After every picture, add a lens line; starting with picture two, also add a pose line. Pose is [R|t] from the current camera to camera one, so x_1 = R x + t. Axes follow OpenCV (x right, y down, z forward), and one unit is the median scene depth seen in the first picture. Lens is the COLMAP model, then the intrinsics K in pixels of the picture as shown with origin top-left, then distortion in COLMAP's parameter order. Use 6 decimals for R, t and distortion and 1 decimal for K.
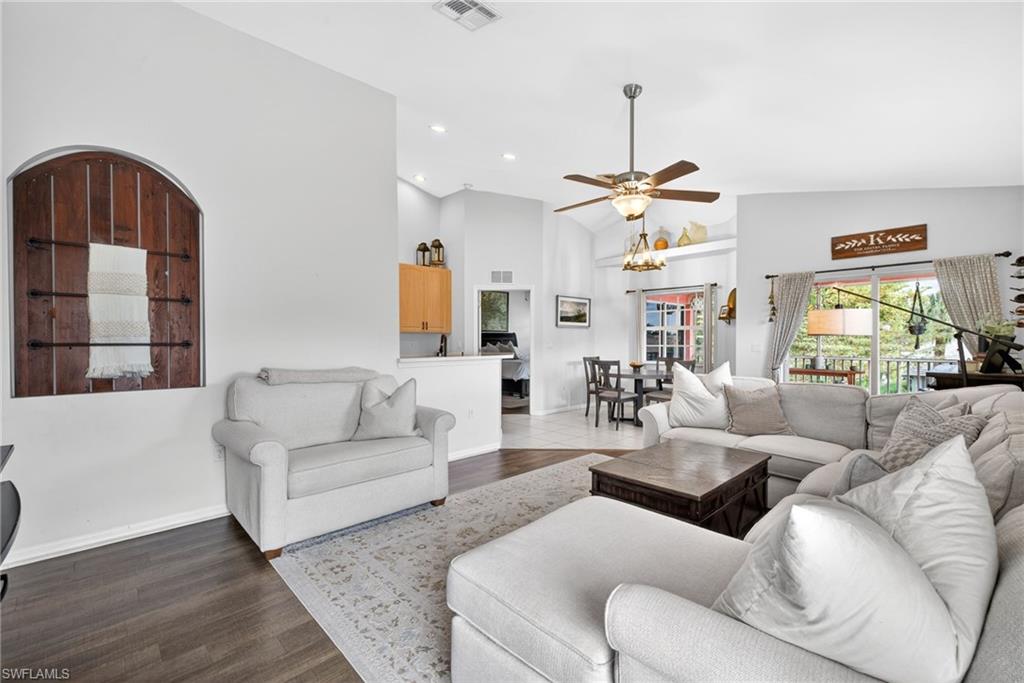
lens RADIAL K [[438.6, 0, 512.0], [0, 438.6, 341.5], [0, 0, 1]] dist [0.006197, 0.000013]
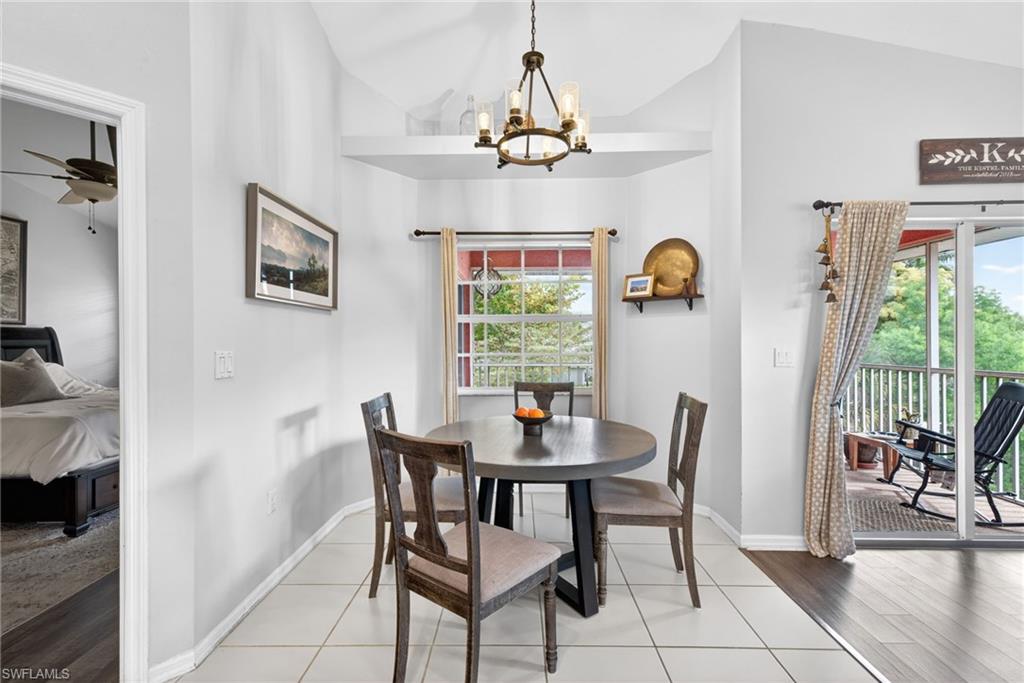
lens RADIAL K [[438.6, 0, 512.0], [0, 438.6, 341.5], [0, 0, 1]] dist [0.006197, 0.000013]
pose [[0.697791, -0.008624, 0.716250, 0.026281], [0.010366, 0.999944, 0.001941, -0.008275], [-0.716227, 0.006070, 0.697841, 0.956609]]
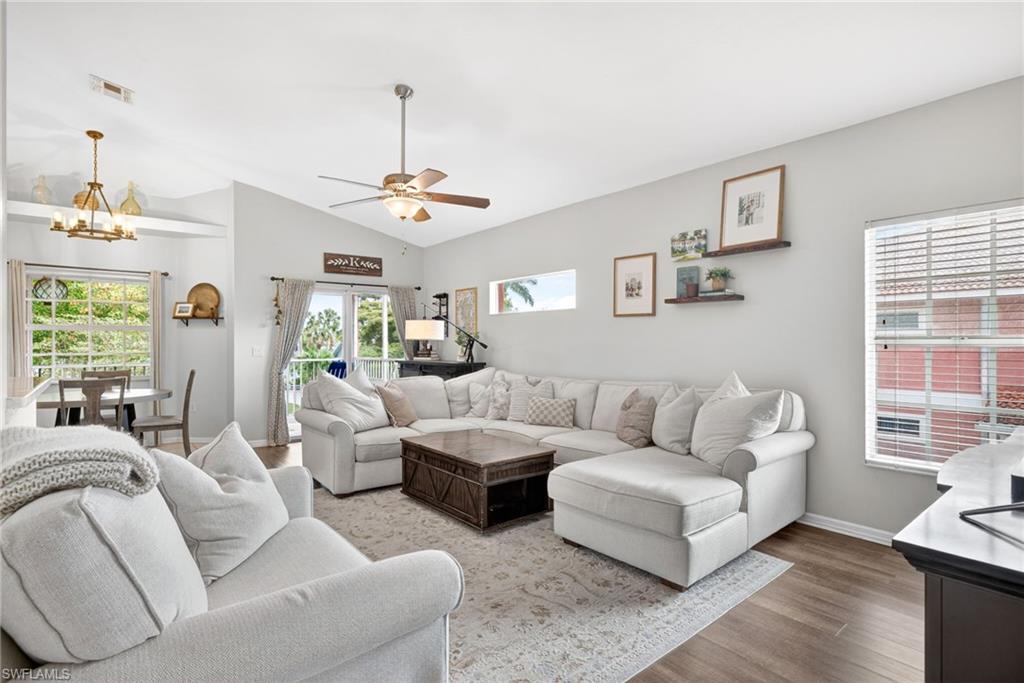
lens RADIAL K [[508.8, 0, 512.0], [0, 508.8, 341.5], [0, 0, 1]] dist [0.006667, 0.002087]
pose [[0.072291, -0.002183, 0.997381, -0.524529], [0.009767, 0.999951, 0.001481, -0.005355], [-0.997336, 0.009634, 0.072309, 0.416961]]
